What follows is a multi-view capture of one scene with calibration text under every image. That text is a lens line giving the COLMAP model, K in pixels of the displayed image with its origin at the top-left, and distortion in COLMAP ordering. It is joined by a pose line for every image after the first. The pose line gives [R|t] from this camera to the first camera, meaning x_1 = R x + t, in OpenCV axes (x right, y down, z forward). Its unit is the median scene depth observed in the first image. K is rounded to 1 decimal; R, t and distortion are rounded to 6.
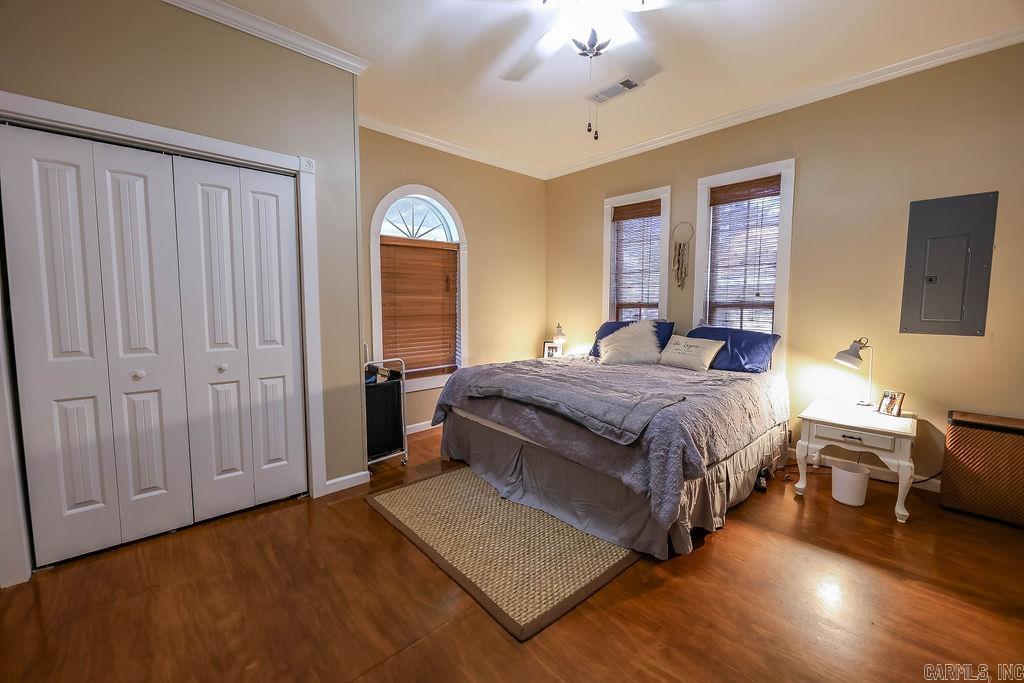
lens RADIAL K [[399.1, 0, 509.7], [0, 399.1, 337.5], [0, 0, 1]] dist [-0.001969, -0.000223]
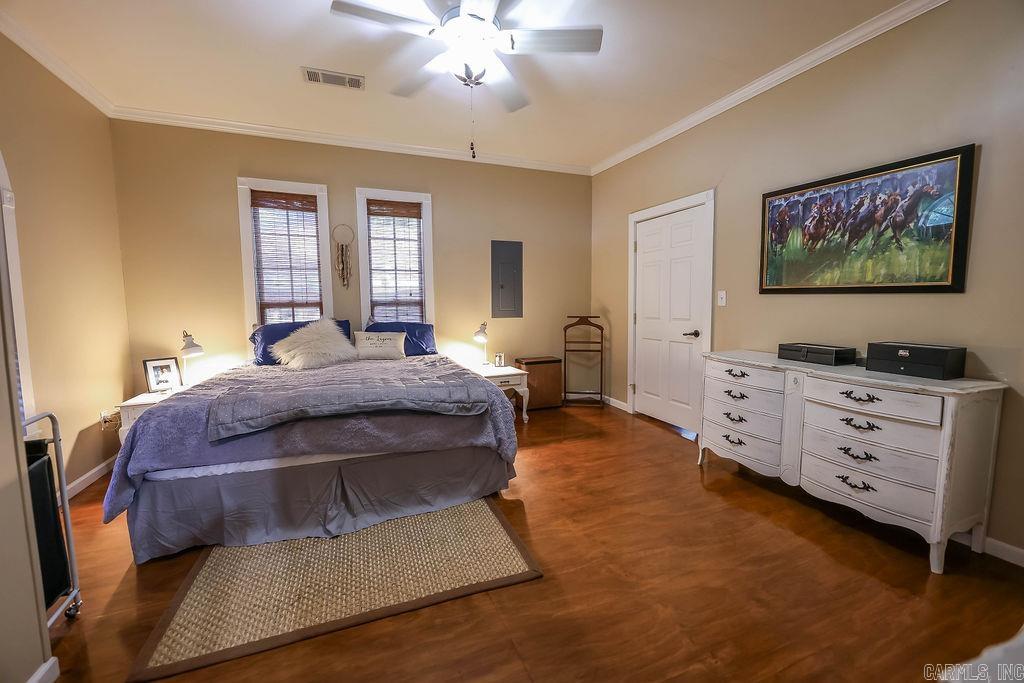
lens RADIAL K [[399.1, 0, 509.7], [0, 399.1, 337.5], [0, 0, 1]] dist [-0.001969, -0.000223]
pose [[0.378385, -0.084557, 0.921778, -0.542838], [0.092527, 0.994287, 0.053227, -0.013007], [-0.921012, 0.065149, 0.384047, 0.298760]]
